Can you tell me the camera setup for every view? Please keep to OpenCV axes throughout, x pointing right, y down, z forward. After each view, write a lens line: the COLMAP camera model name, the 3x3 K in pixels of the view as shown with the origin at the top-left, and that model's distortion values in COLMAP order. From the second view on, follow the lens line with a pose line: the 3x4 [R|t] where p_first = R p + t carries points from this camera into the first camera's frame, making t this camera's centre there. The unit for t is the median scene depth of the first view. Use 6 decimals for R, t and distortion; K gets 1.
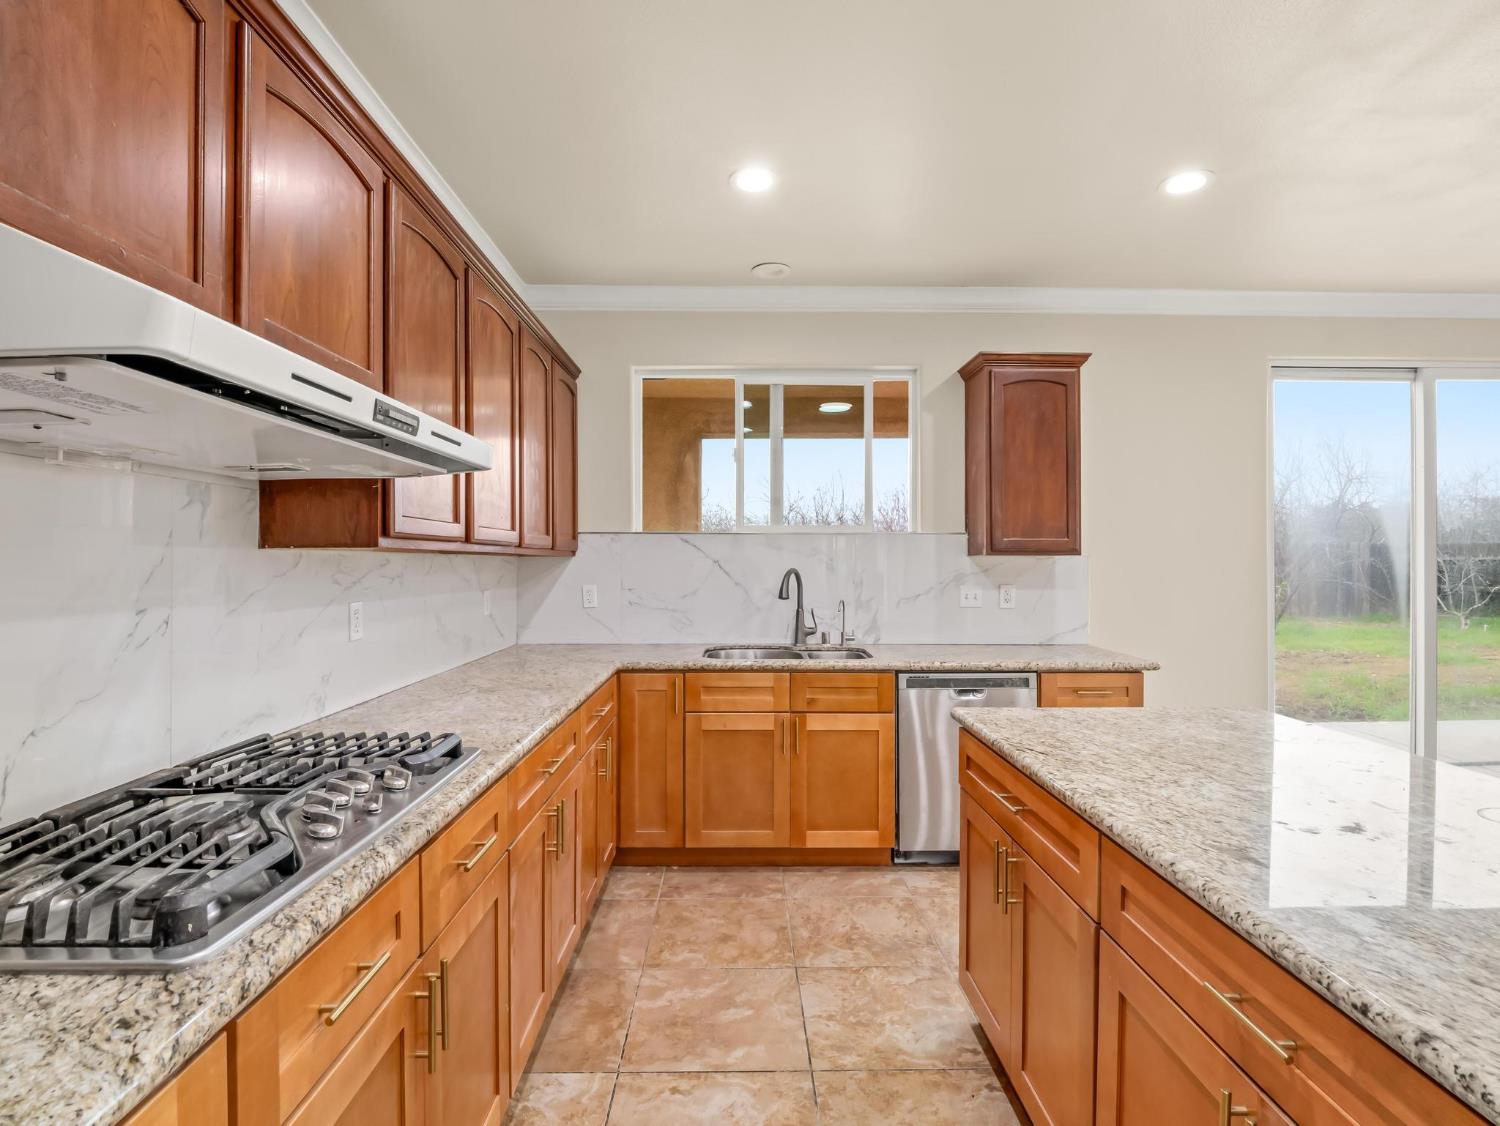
lens RADIAL K [[752.6, 0, 743.0], [0, 752.6, 556.5], [0, 0, 1]] dist [-0.004203, -0.001463]
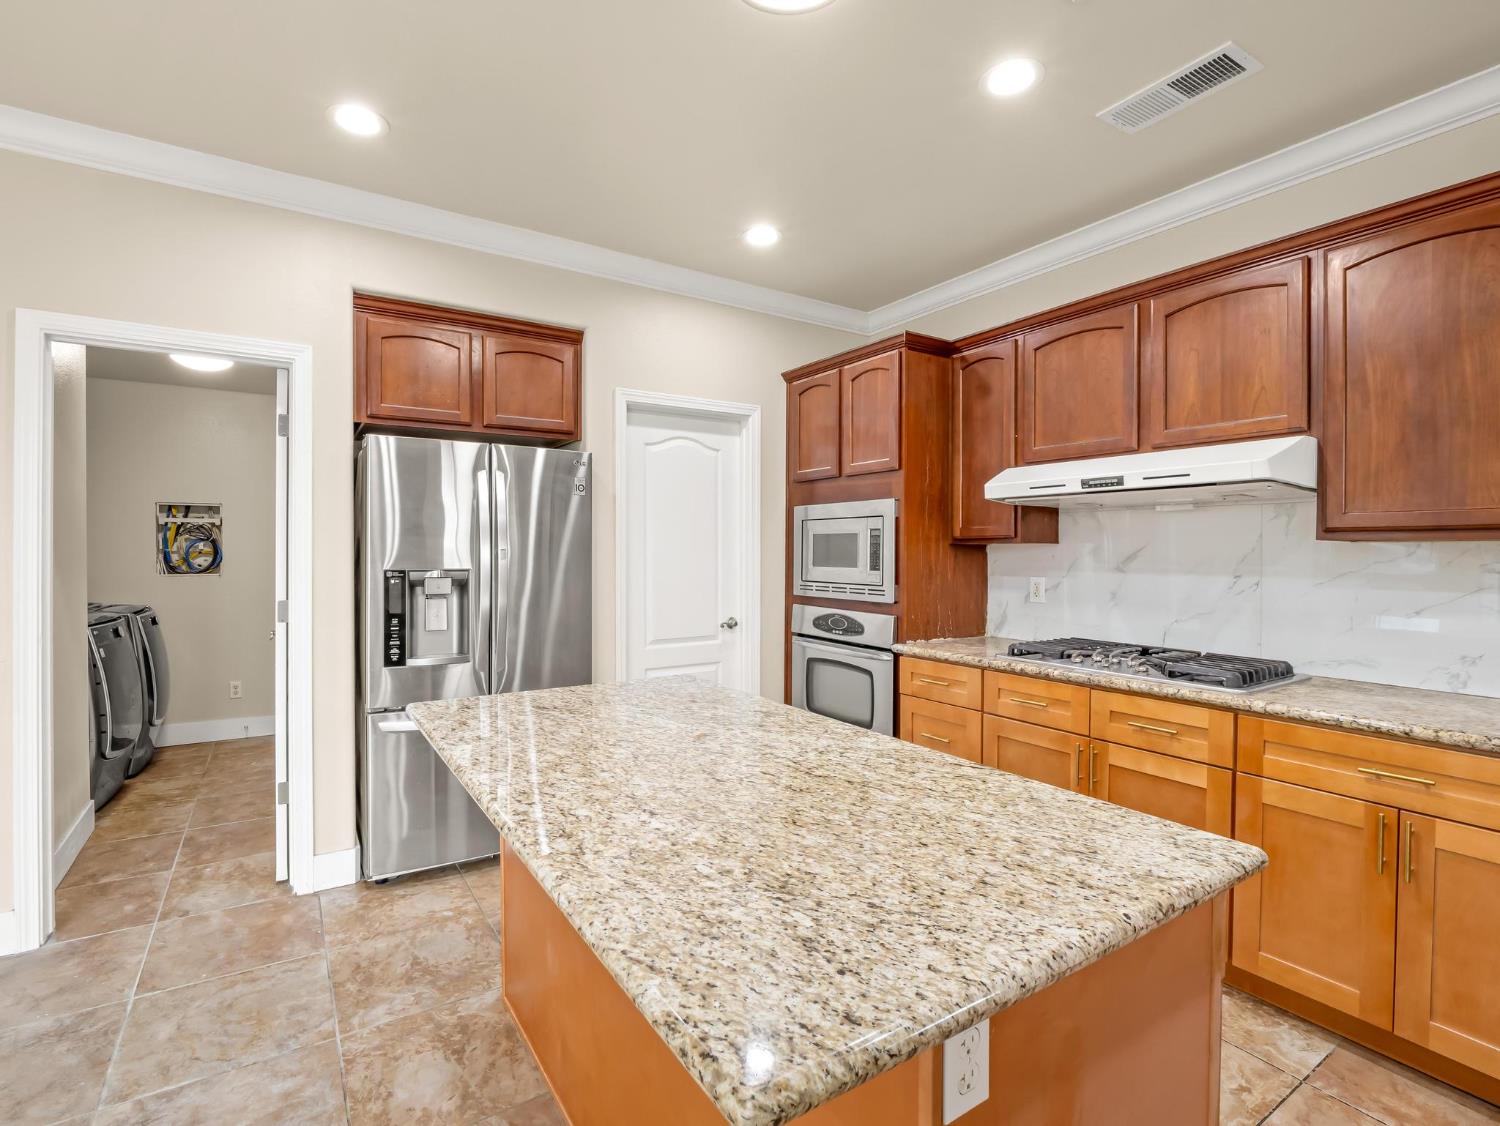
lens RADIAL K [[727.5, 0, 741.6], [0, 727.5, 559.5], [0, 0, 1]] dist [-0.015790, -0.000164]
pose [[-0.848444, 0.002112, -0.529280, 0.561273], [-0.004423, 0.999929, 0.011080, 0.006423], [0.529266, 0.011742, -0.848375, 0.845733]]
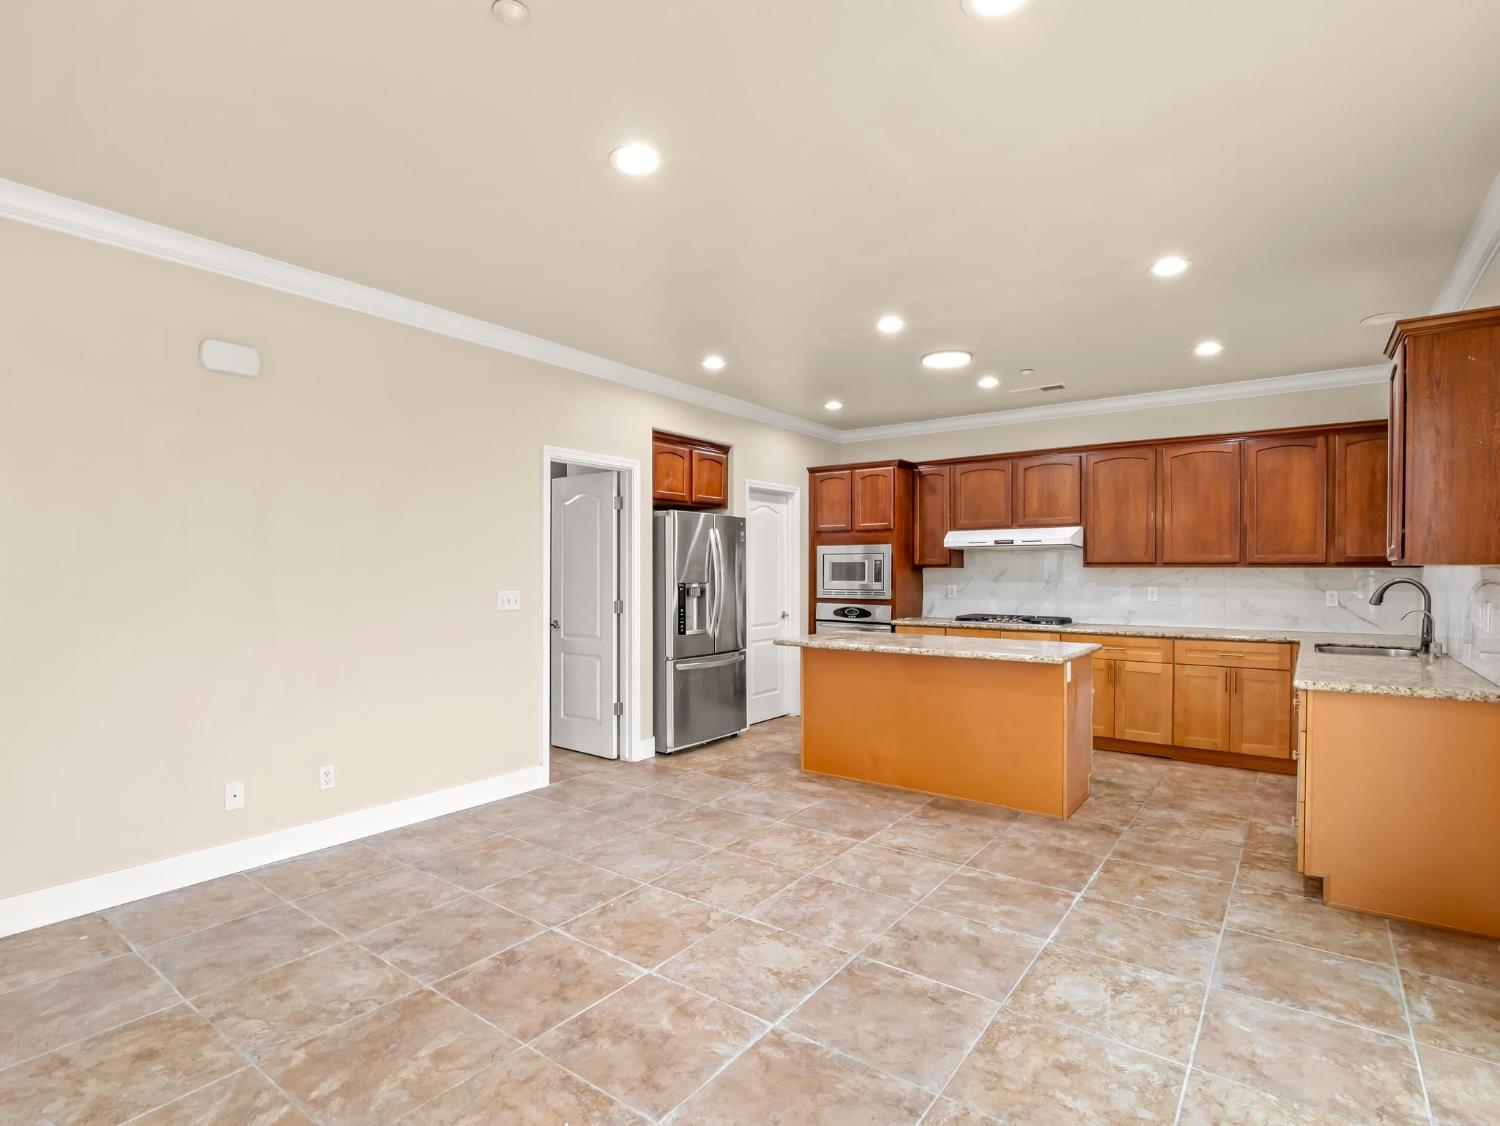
lens RADIAL K [[764.7, 0, 735.6], [0, 764.7, 583.5], [0, 0, 1]] dist [-0.001238, -0.000847]
pose [[-0.614903, 0.009519, -0.788545, 1.725350], [-0.000474, 0.999923, 0.012440, 0.010365], [0.788603, 0.008023, -0.614851, 1.031471]]
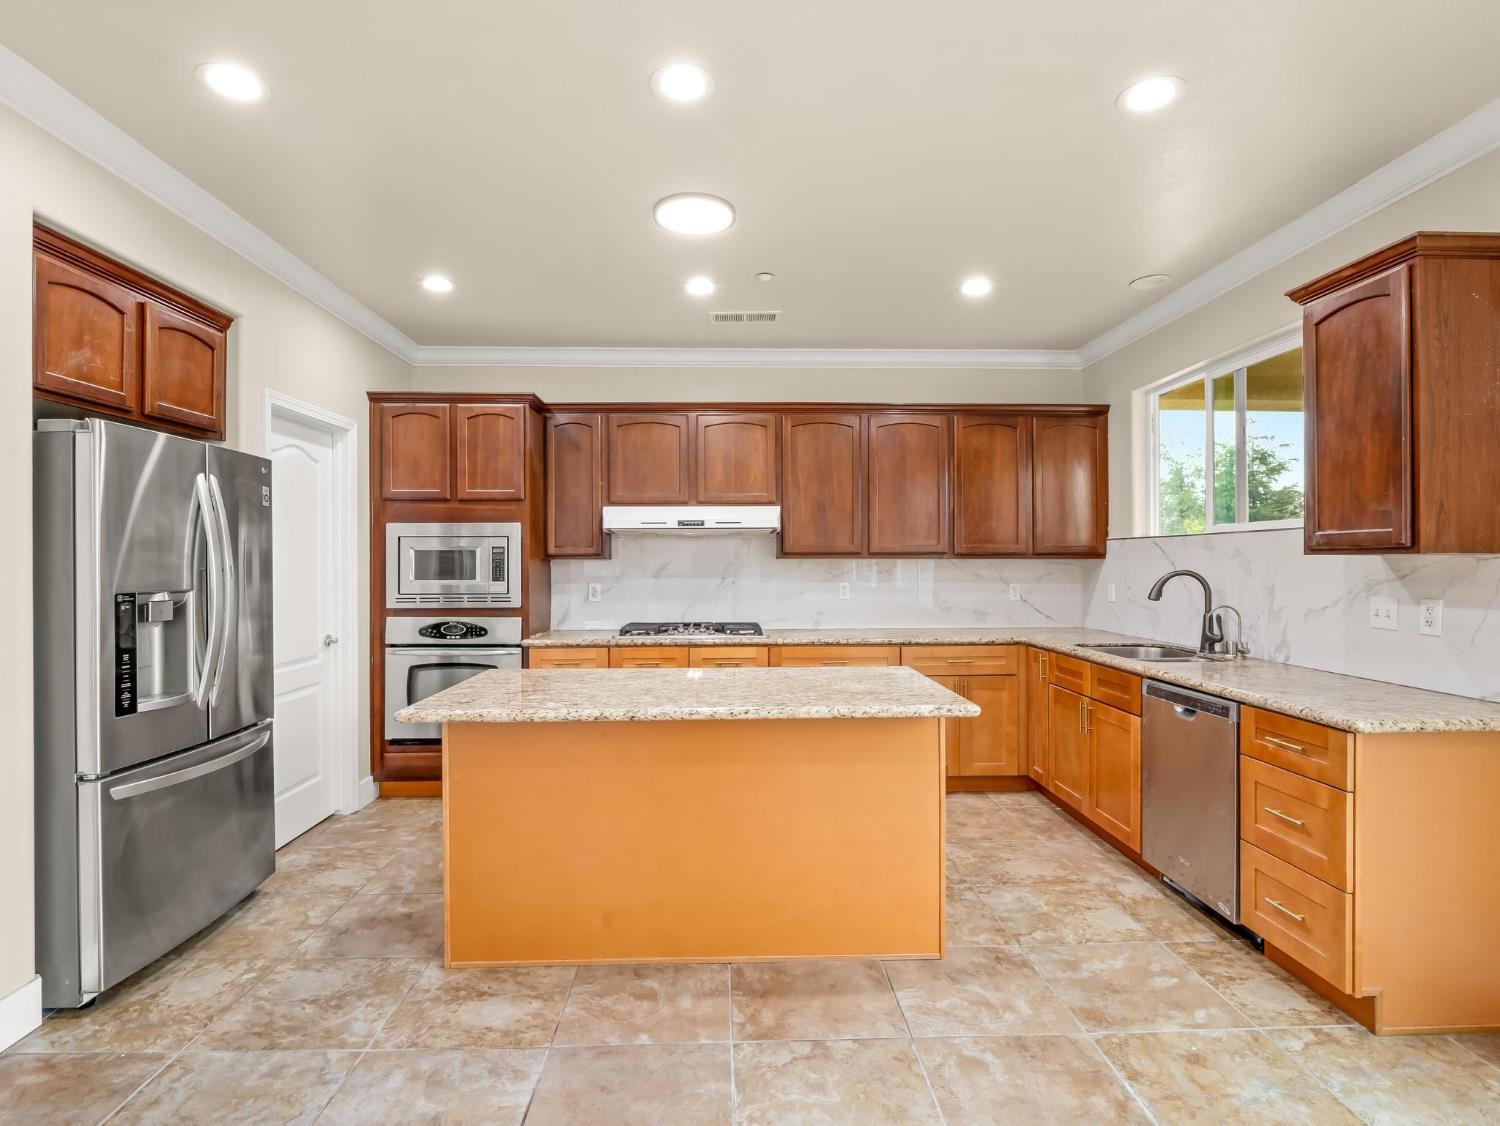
lens RADIAL K [[769.7, 0, 750.0], [0, 769.7, 563.0], [0, 0, 1]] dist [-0.006262, -0.001256]
pose [[0.018524, -0.003231, -0.999823, 1.193997], [0.004662, 0.999984, -0.003145, 0.006945], [0.999818, -0.004603, 0.018538, 0.469649]]
